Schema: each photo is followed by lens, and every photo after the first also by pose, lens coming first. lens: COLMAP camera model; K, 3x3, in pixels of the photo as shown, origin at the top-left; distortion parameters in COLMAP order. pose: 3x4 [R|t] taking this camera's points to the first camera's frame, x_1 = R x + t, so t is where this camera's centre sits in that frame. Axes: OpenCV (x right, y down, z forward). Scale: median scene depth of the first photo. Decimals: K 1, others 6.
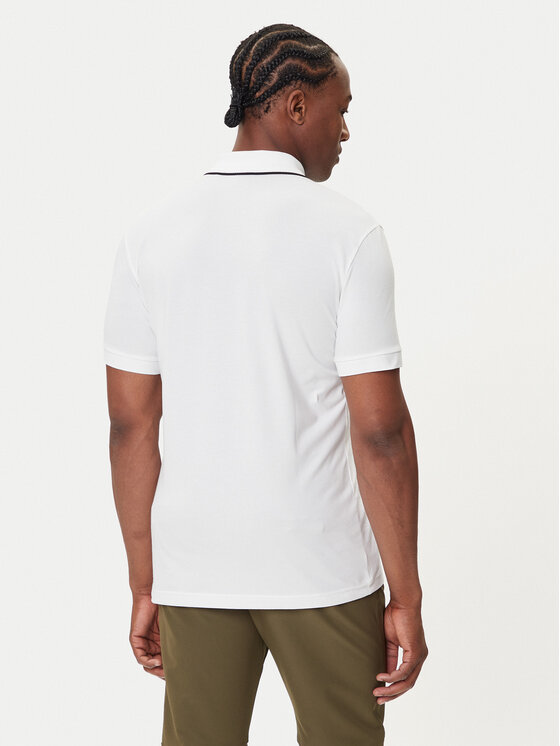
lens RADIAL K [[1790.0, 0, 280.0], [0, 1790.0, 373.0], [0, 0, 1]] dist [0.026037, 0.045832]
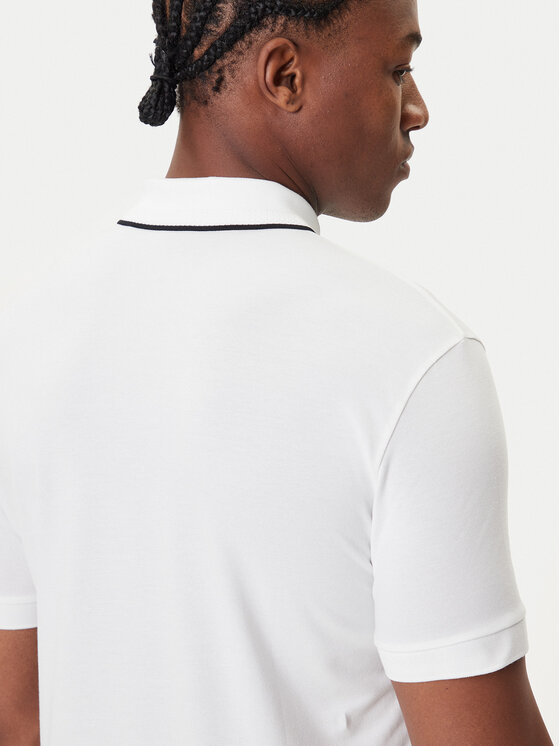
lens RADIAL K [[1790.0, 0, 280.0], [0, 1790.0, 373.0], [0, 0, 1]] dist [0.026037, 0.045832]
pose [[0.974407, -0.033448, -0.222287, 0.106906], [0.051833, 0.995652, 0.077395, -0.108550], [0.218731, -0.086937, 0.971905, 0.553752]]
